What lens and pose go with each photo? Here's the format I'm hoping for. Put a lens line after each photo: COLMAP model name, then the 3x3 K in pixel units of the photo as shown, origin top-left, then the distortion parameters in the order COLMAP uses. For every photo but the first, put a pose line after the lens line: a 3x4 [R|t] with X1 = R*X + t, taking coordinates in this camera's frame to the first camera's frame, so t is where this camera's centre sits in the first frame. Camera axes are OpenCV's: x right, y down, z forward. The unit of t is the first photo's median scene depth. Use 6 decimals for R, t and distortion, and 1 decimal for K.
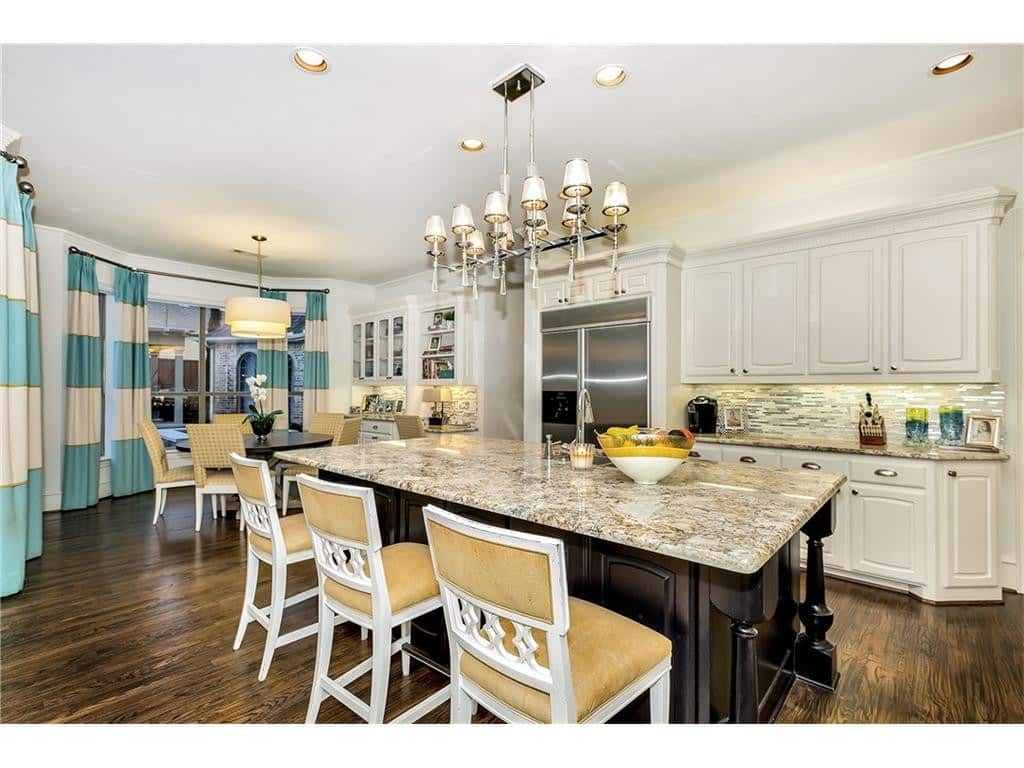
lens RADIAL K [[463.2, 0, 512.7], [0, 463.2, 387.0], [0, 0, 1]] dist [-0.002519, -0.001589]
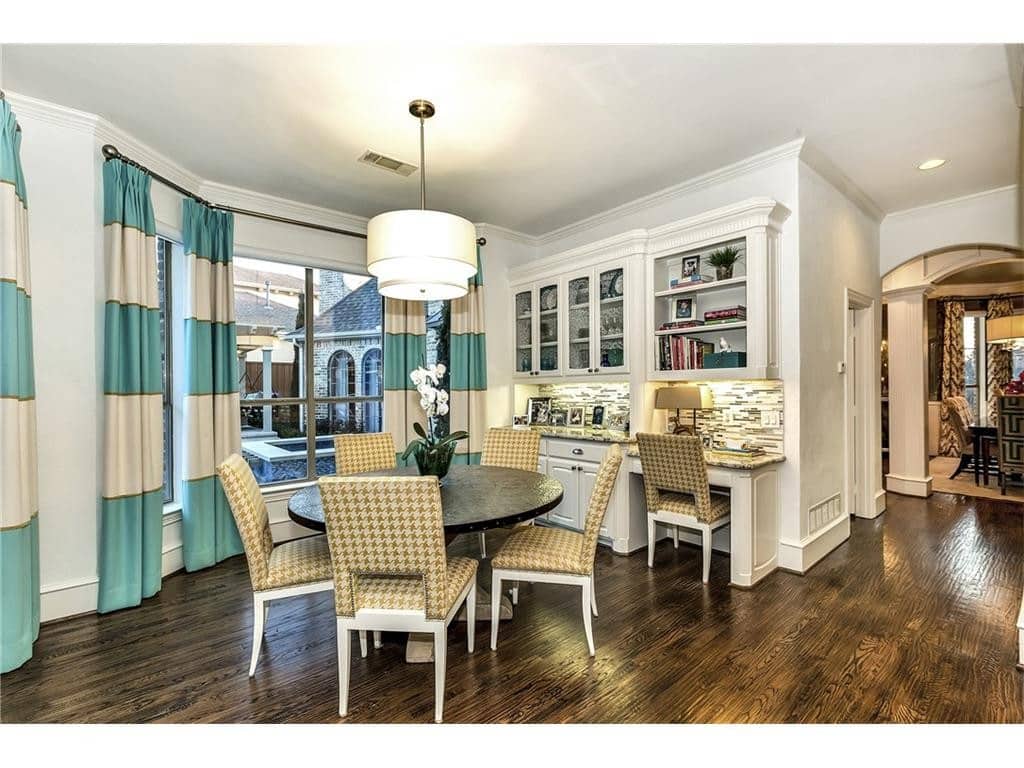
lens RADIAL K [[463.2, 0, 514.9], [0, 463.2, 383.5], [0, 0, 1]] dist [-0.002519, -0.001589]
pose [[0.991798, -0.019313, -0.126346, -0.330452], [0.018671, 0.999806, -0.006265, -0.000129], [0.126443, 0.003855, 0.991966, 0.421401]]
